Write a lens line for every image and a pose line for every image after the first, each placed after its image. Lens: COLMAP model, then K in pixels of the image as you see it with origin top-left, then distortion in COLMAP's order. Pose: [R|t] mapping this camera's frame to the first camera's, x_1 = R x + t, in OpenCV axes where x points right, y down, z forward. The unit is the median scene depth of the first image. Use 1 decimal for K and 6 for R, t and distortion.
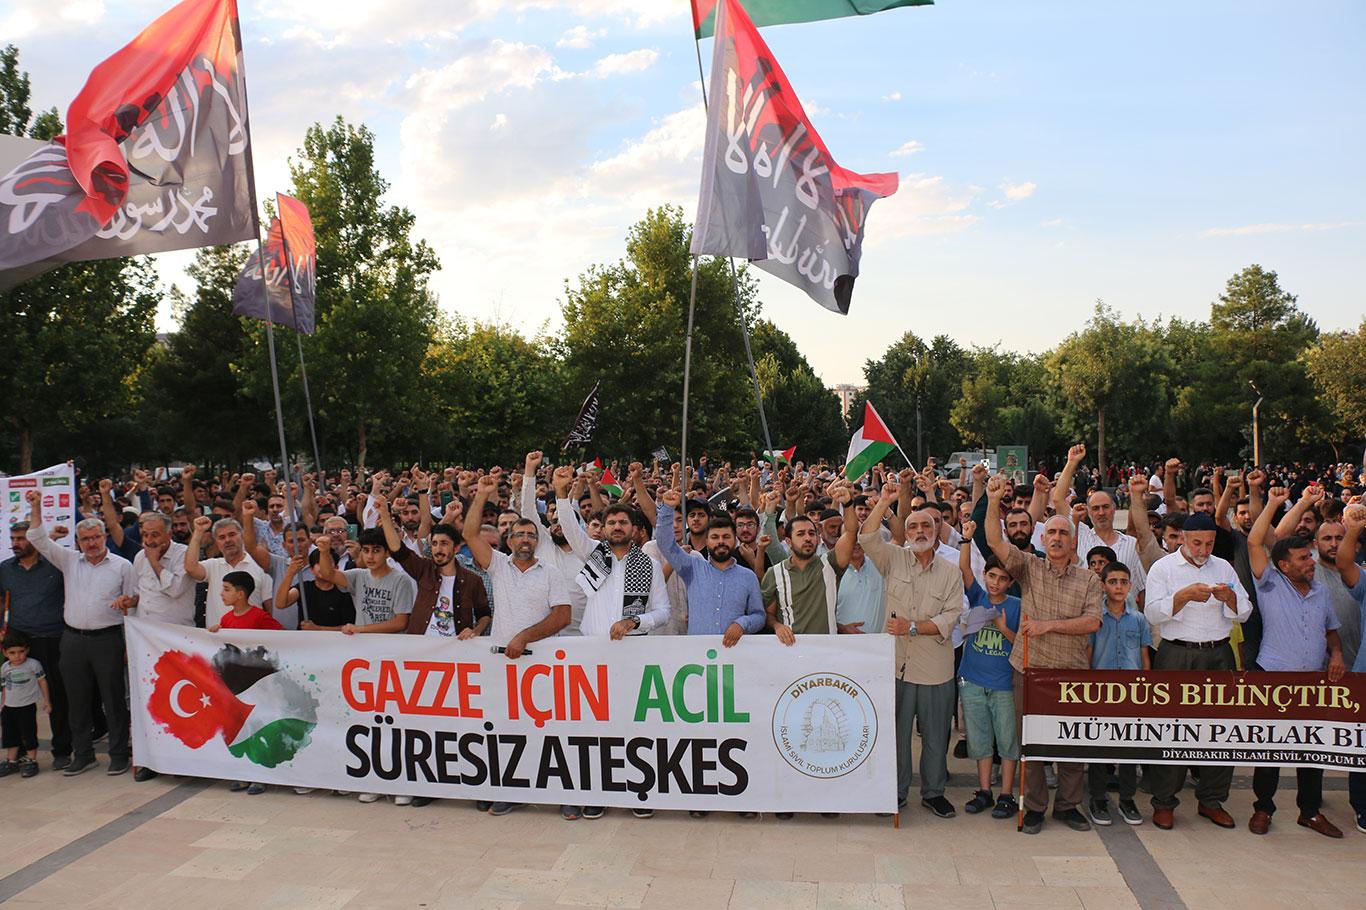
lens RADIAL K [[1135.1, 0, 685.2], [0, 1135.1, 502.9], [0, 0, 1]] dist [-0.154210, 0.077931]
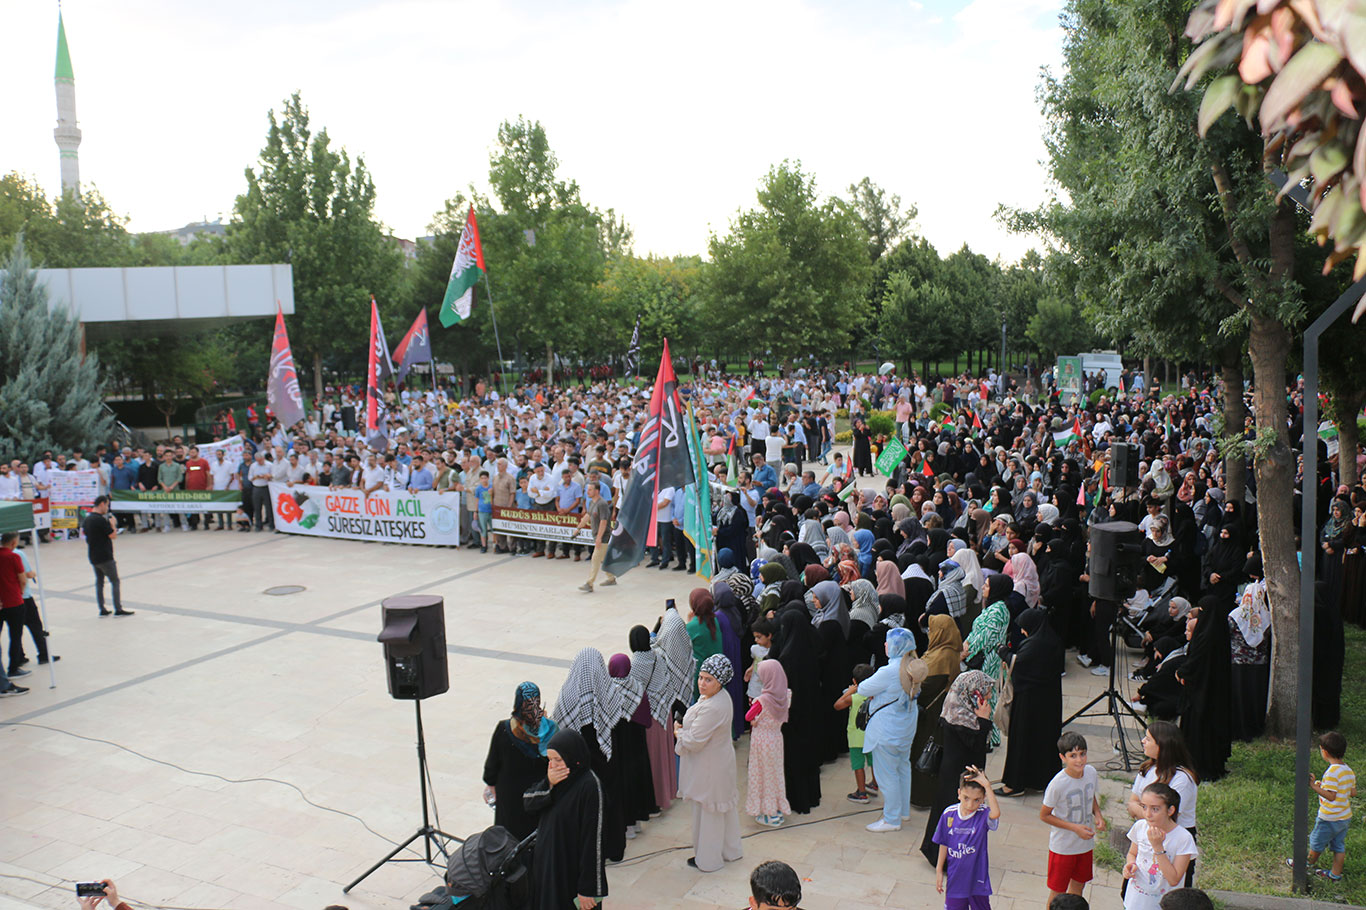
lens RADIAL K [[1145.9, 0, 683.0], [0, 1145.9, 455.0], [0, 0, 1]] dist [-0.210252, 0.201116]
pose [[0.963870, 0.018948, -0.265697, 0.287440], [-0.000425, 0.997575, 0.069598, -0.037893], [0.266371, -0.066971, 0.961541, -0.343080]]
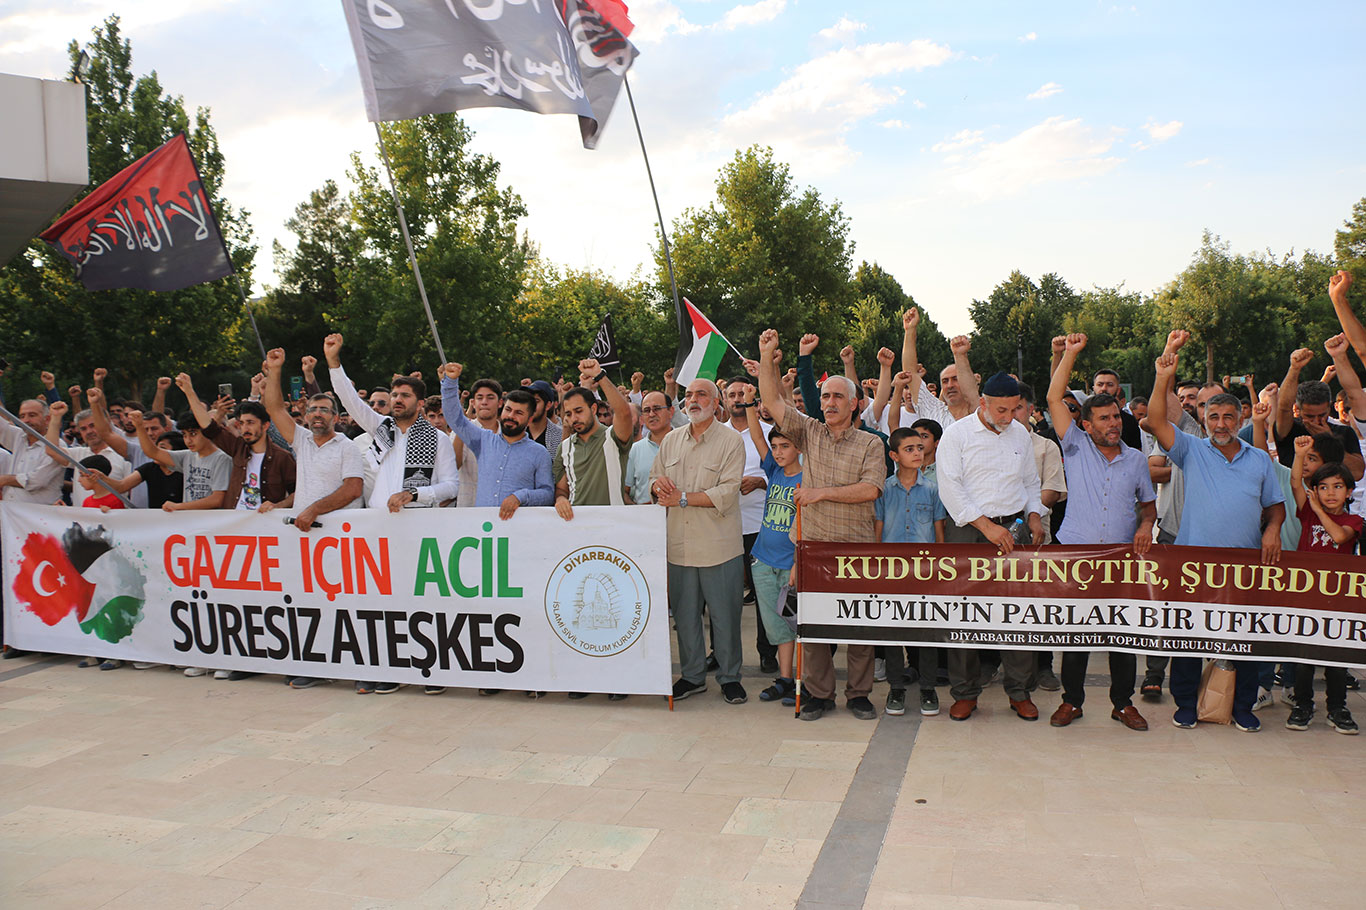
lens RADIAL K [[1145.9, 0, 683.0], [0, 1145.9, 455.0], [0, 0, 1]] dist [-0.210252, 0.201116]
pose [[0.992417, -0.007879, -0.122661, 0.053966], [0.007604, 0.999967, -0.002712, 0.013089], [0.122678, 0.001759, 0.992445, 0.008098]]
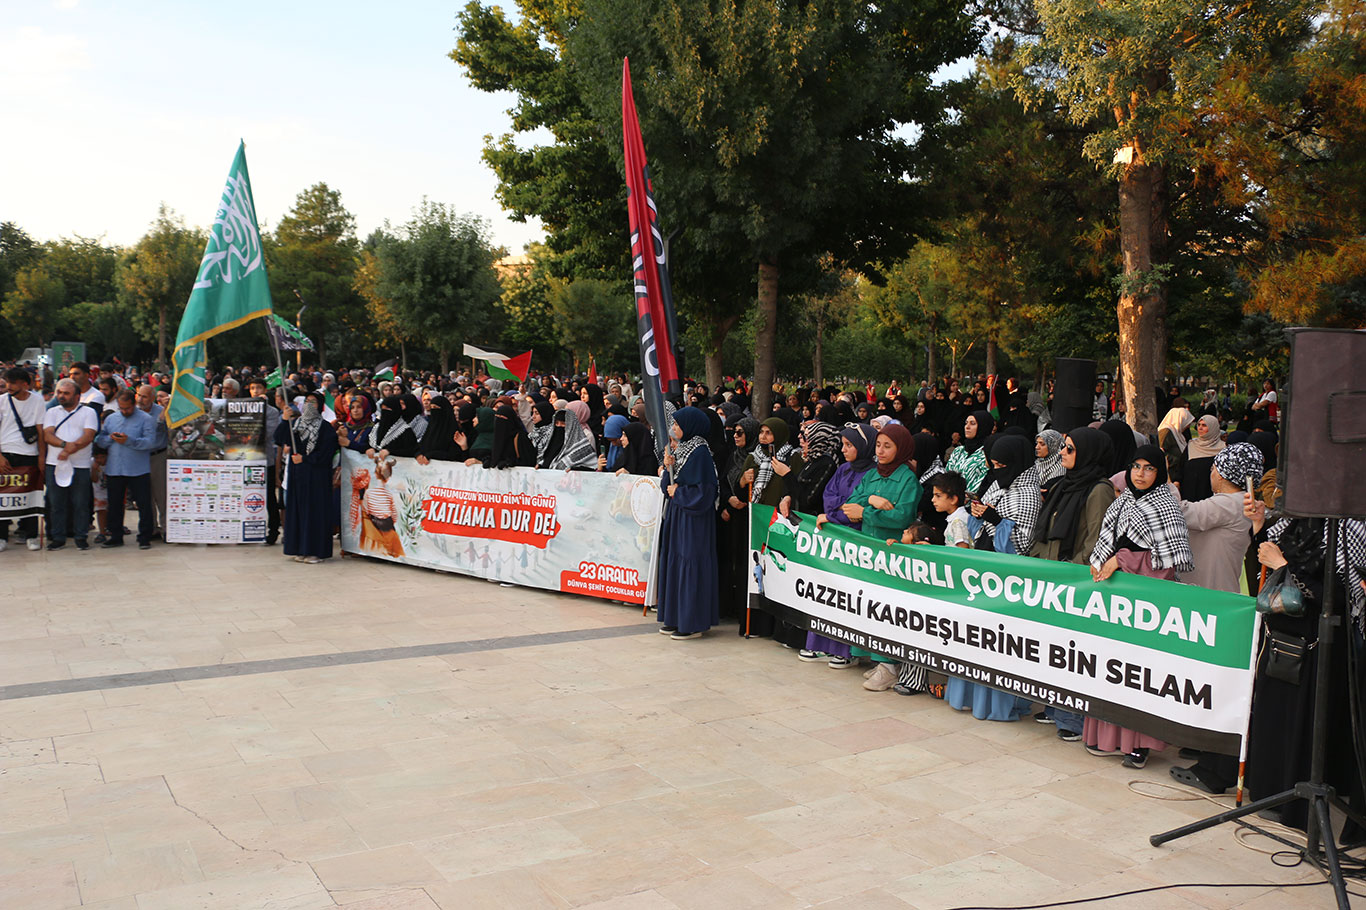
lens RADIAL K [[1197.6, 0, 683.0], [0, 1197.6, 455.0], [0, 0, 1]] dist [-0.124148, 0.144185]
pose [[0.771579, -0.015076, 0.635955, 0.070616], [-0.009668, 0.999326, 0.035420, 0.009412], [-0.636060, -0.033478, 0.770913, -0.197322]]
